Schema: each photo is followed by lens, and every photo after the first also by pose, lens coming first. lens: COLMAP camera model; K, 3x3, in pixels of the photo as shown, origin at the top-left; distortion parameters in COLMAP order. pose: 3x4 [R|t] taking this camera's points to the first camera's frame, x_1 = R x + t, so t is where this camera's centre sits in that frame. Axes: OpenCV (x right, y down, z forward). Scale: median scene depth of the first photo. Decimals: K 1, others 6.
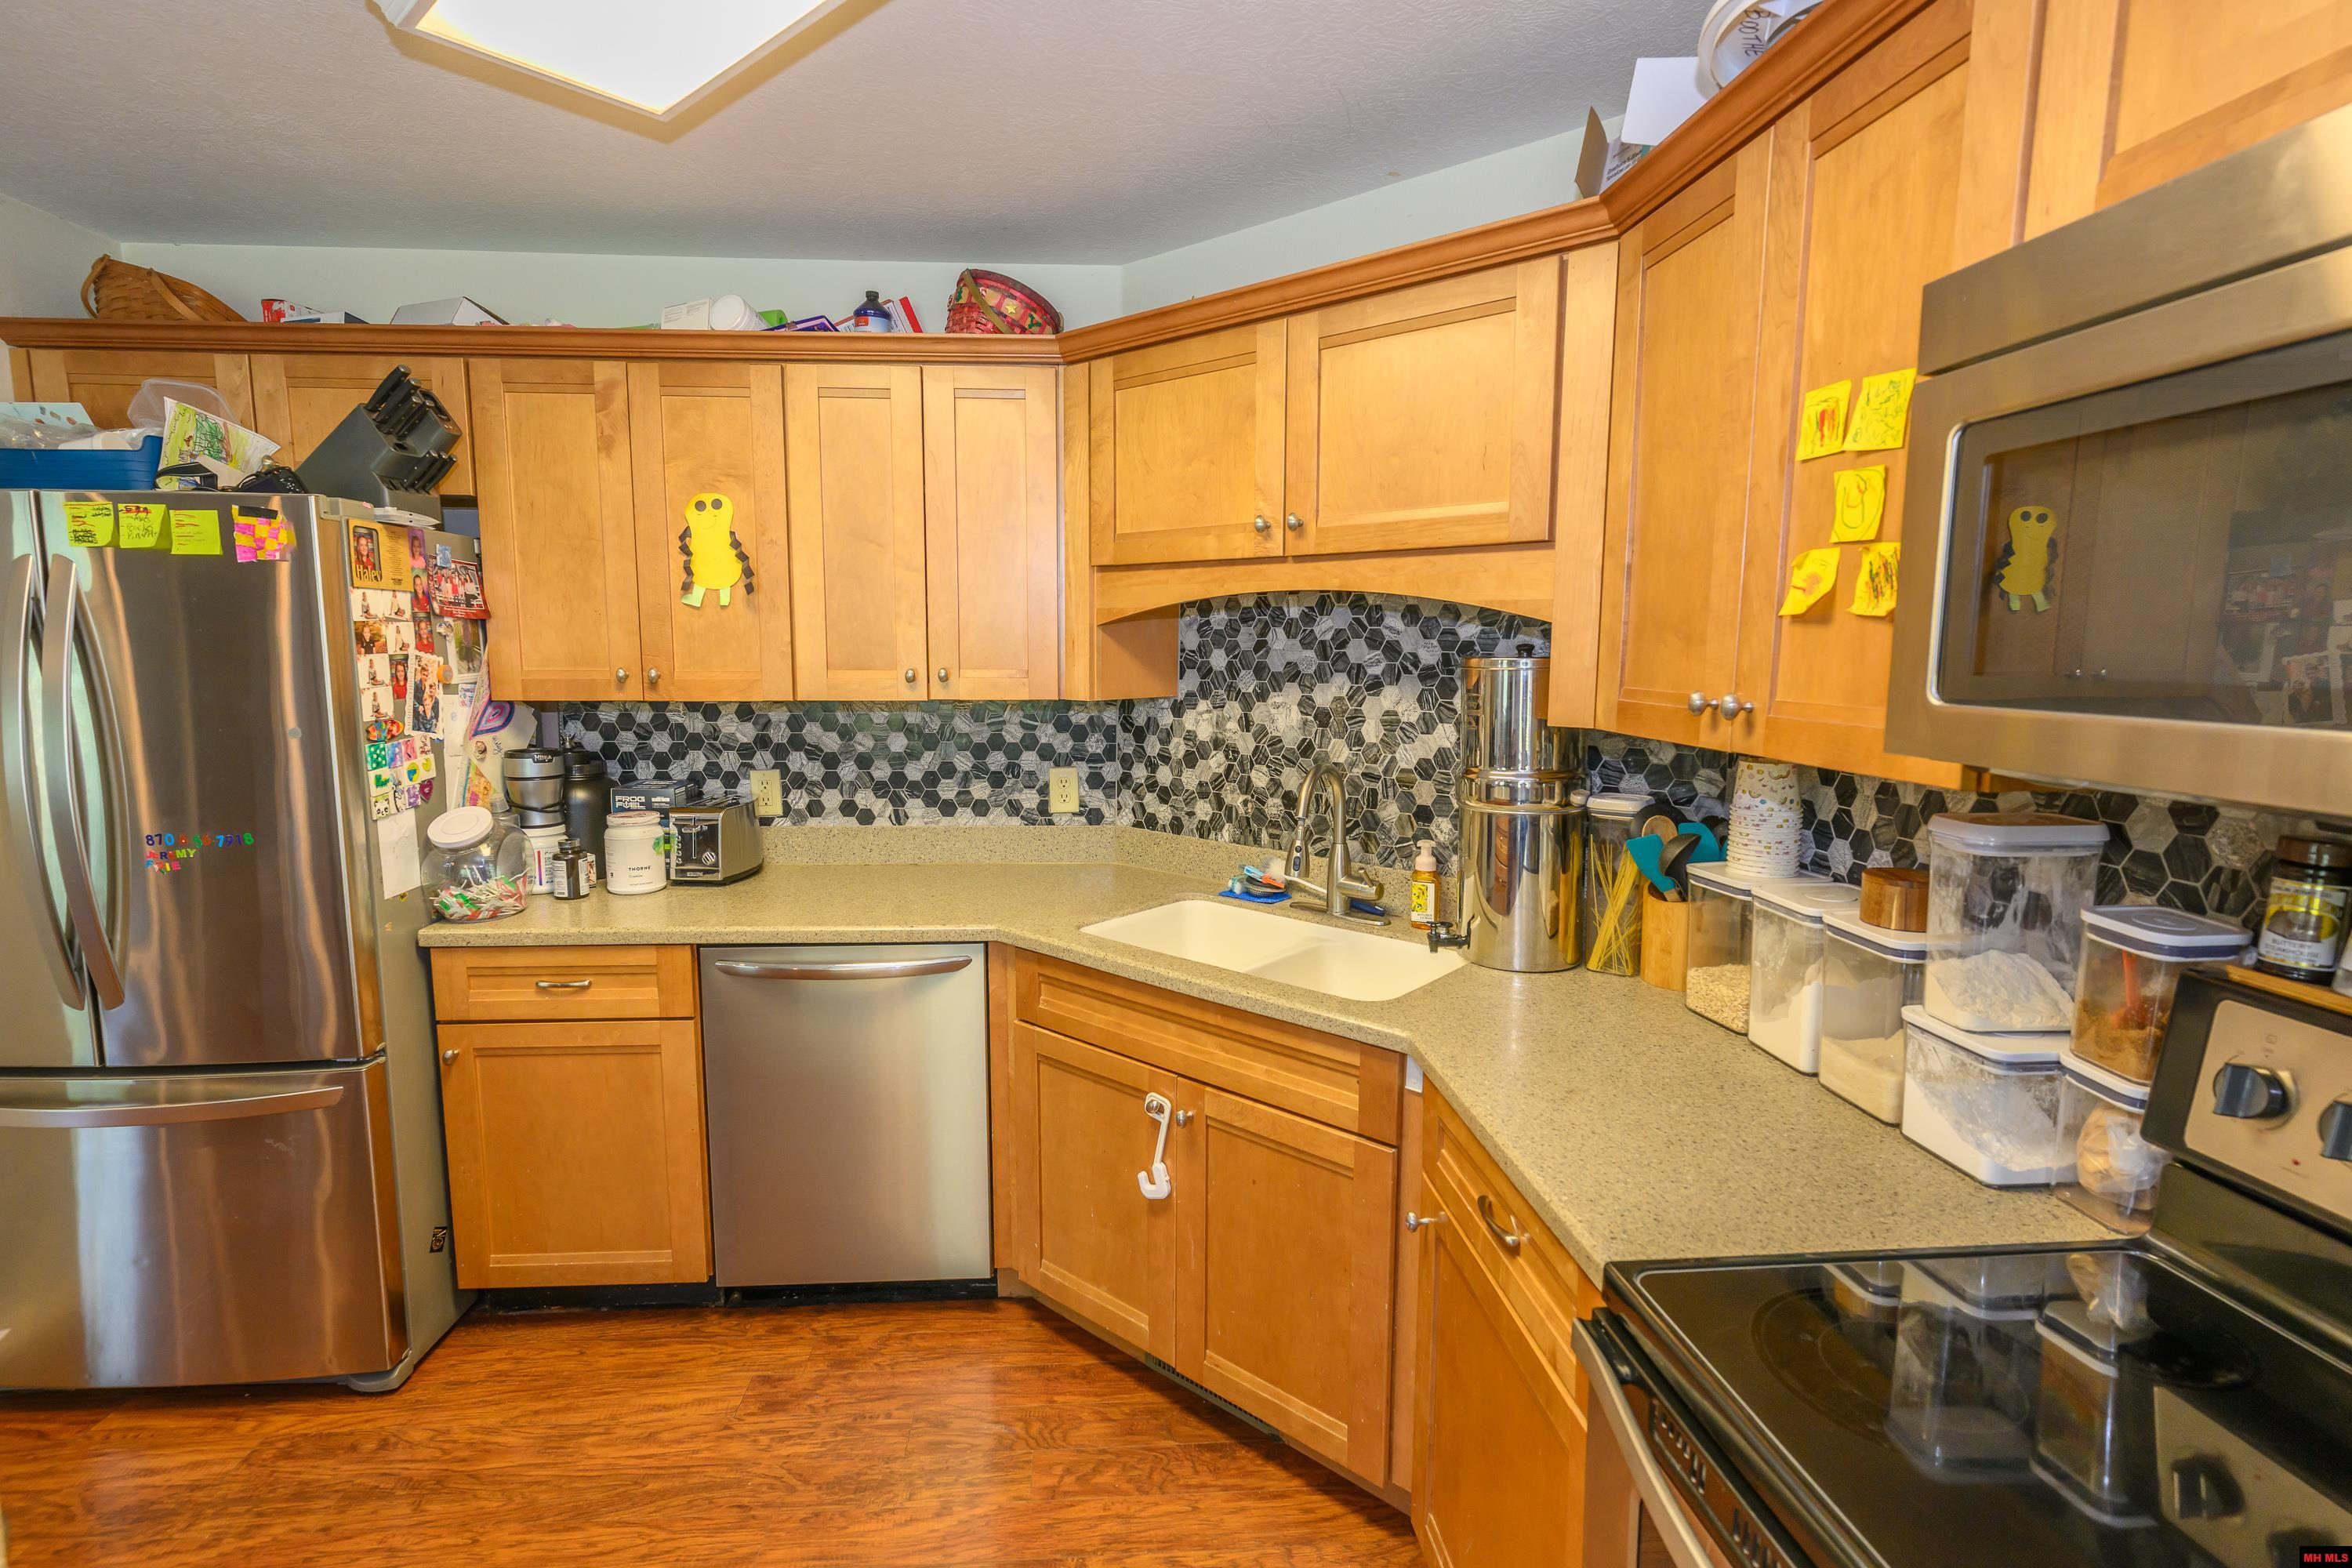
lens RADIAL K [[1115.3, 0, 1156.8], [0, 1115.3, 778.2], [0, 0, 1]] dist [-0.002211, 0.002190]
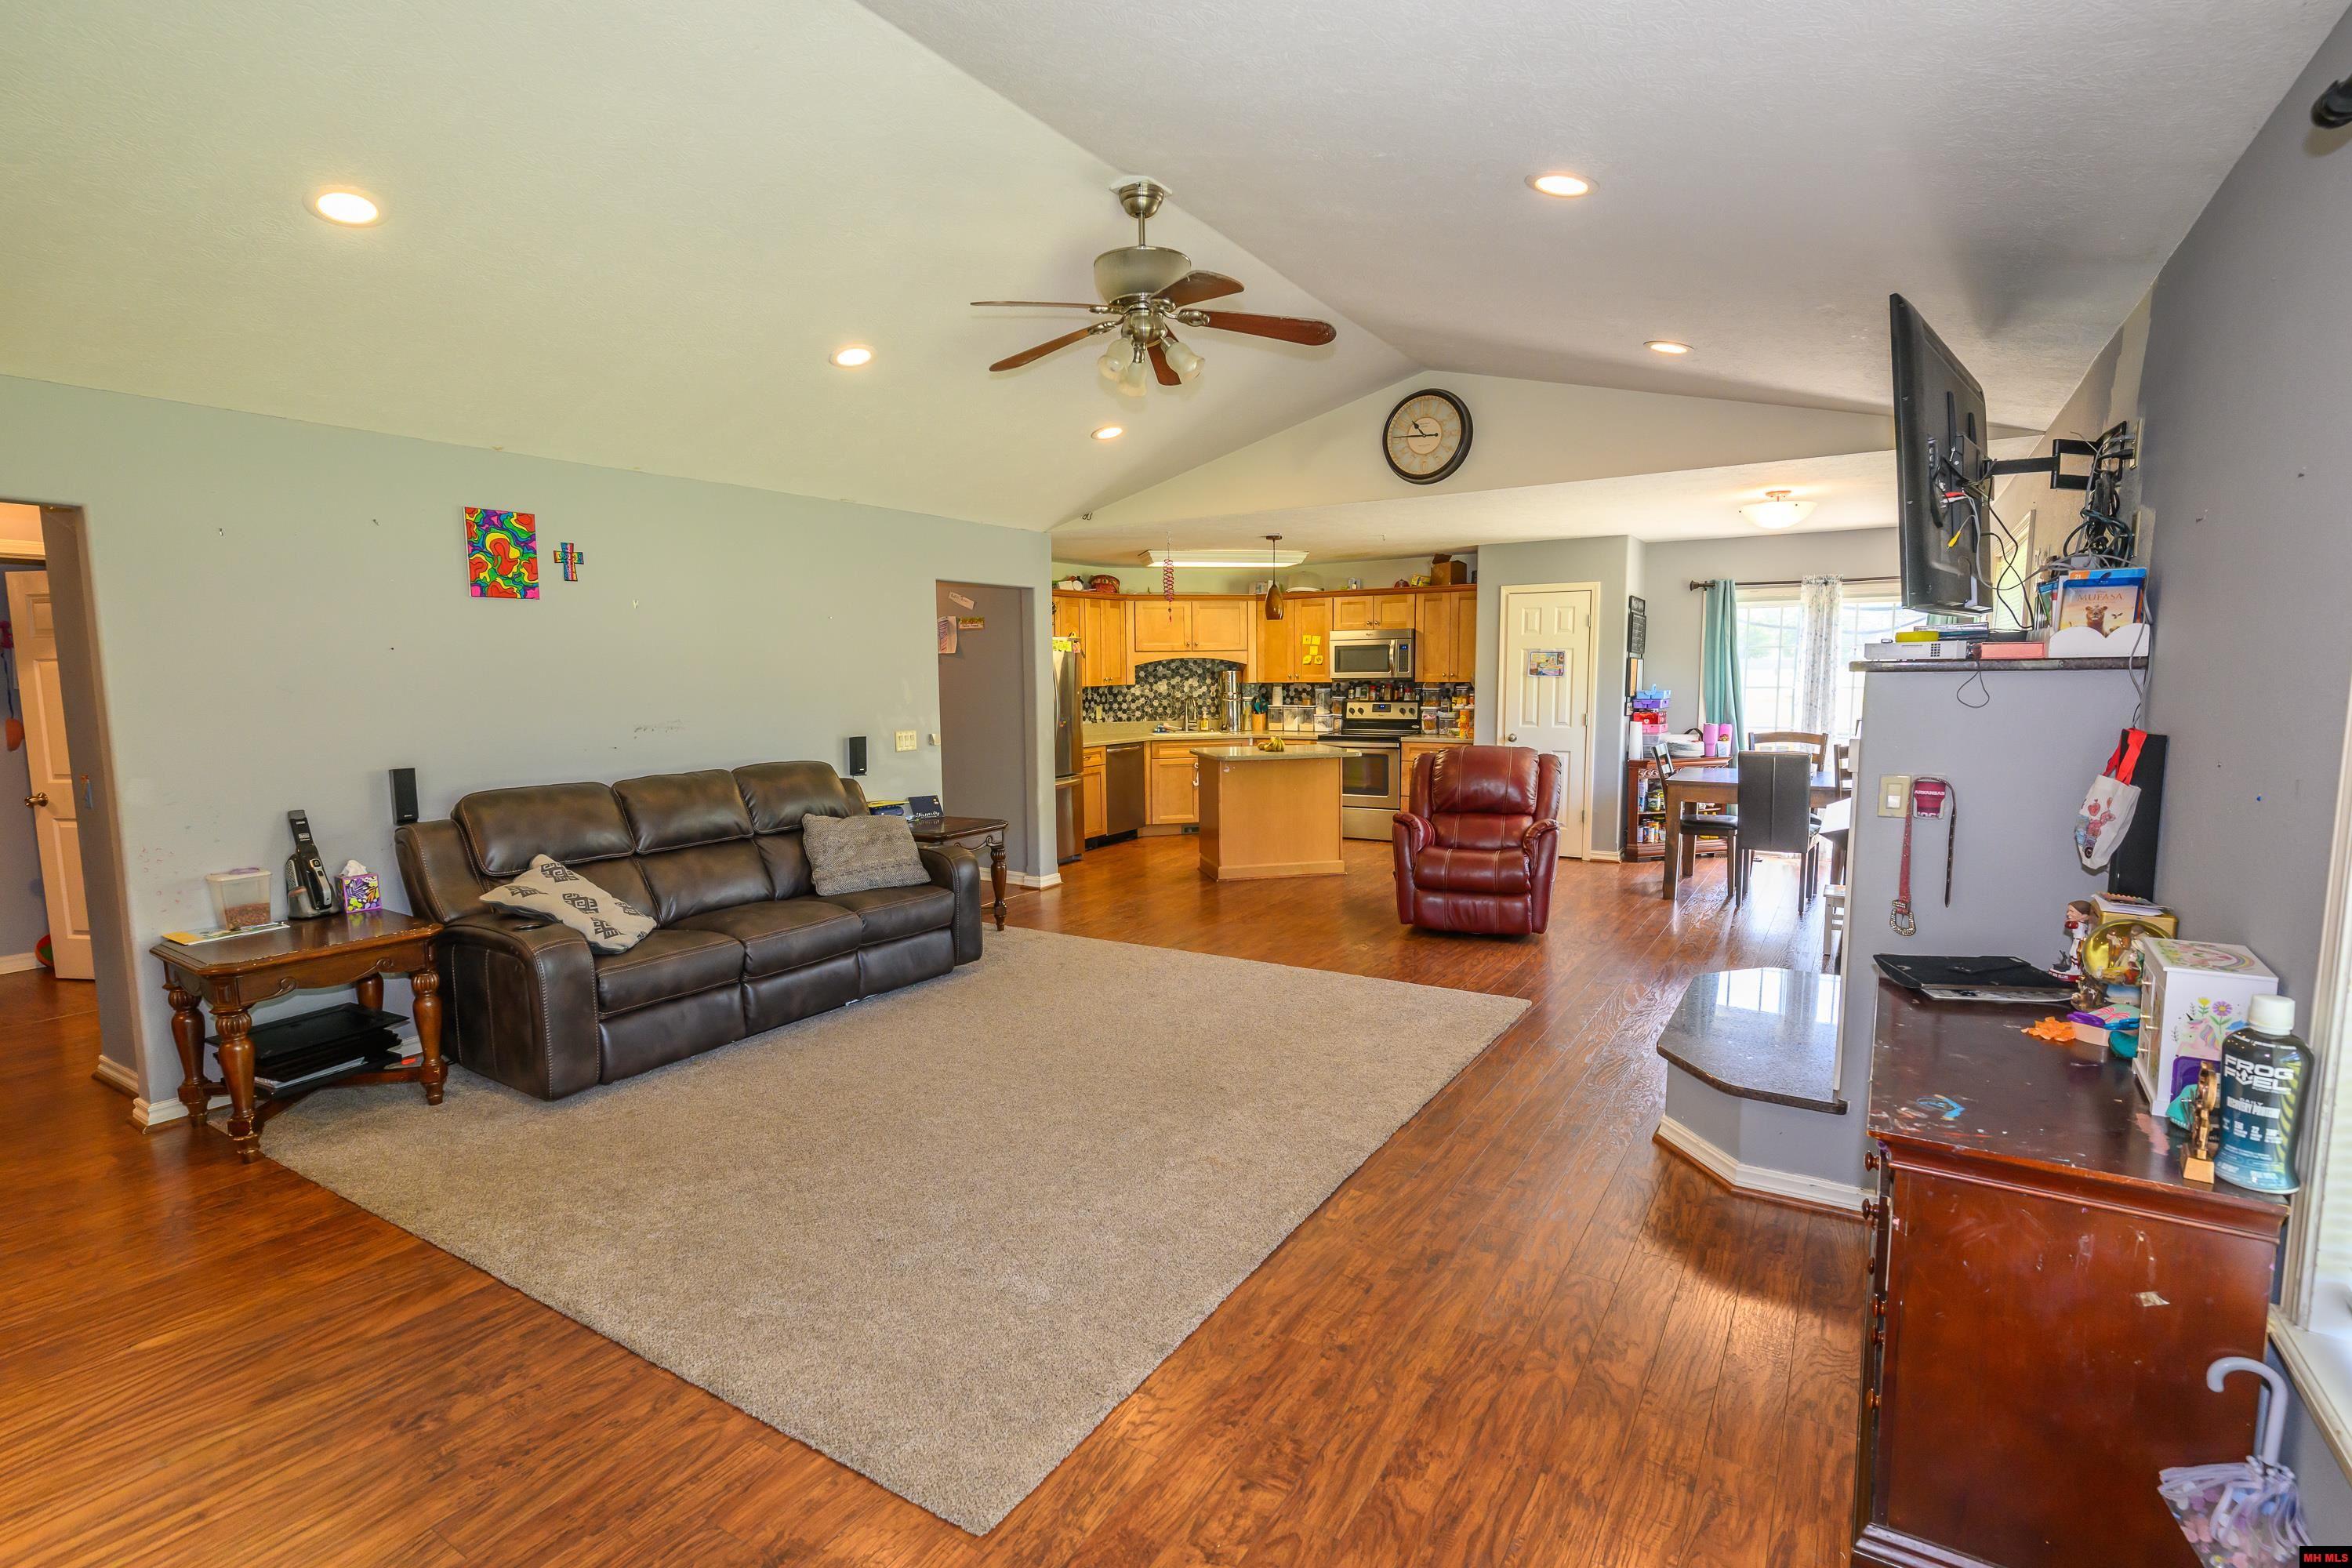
lens RADIAL K [[1115.3, 0, 1166.4], [0, 1115.3, 790.9], [0, 0, 1]] dist [-0.002211, 0.002190]
pose [[0.588628, -0.100797, 0.802096, -3.361319], [0.113461, 0.992676, 0.041481, 0.161076], [-0.800402, 0.066590, 0.595753, -1.491982]]
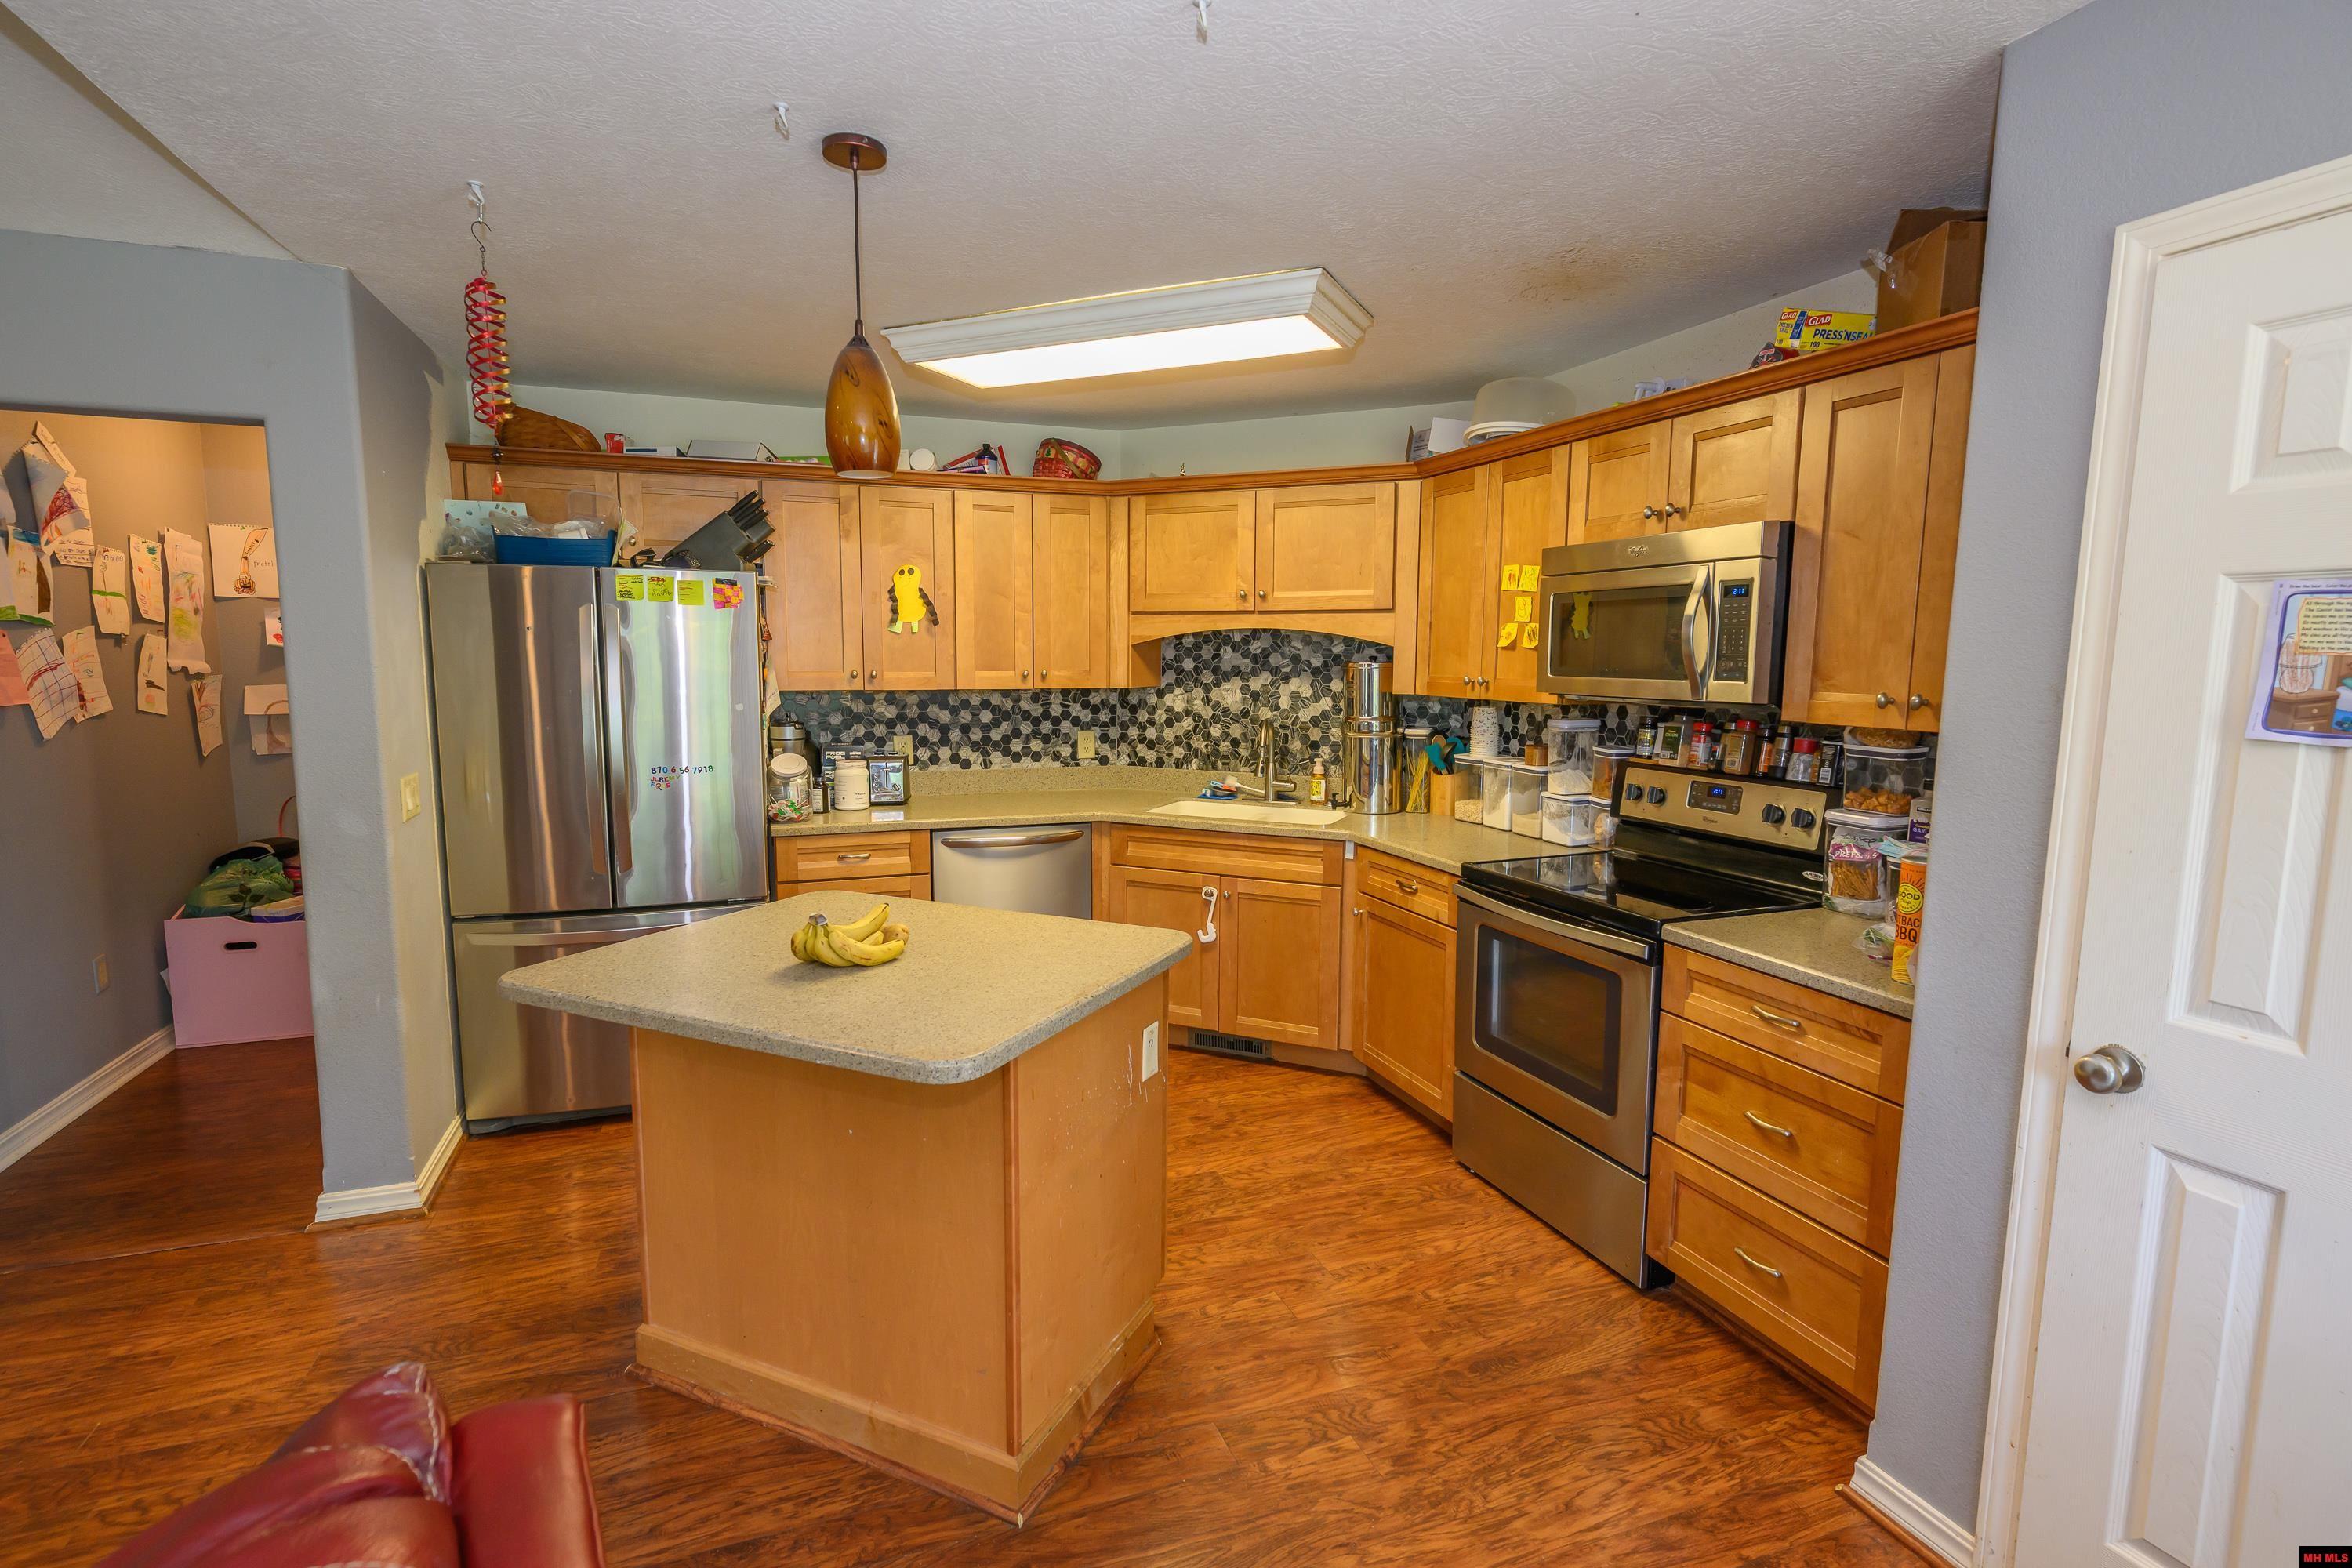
lens RADIAL K [[1115.3, 0, 1175.9], [0, 1115.3, 781.8], [0, 0, 1]] dist [-0.002211, 0.002190]
pose [[0.955006, -0.033200, 0.294723, -0.531031], [0.033960, 0.999420, 0.002541, 0.079060], [-0.294637, 0.007582, 0.955579, -0.721877]]
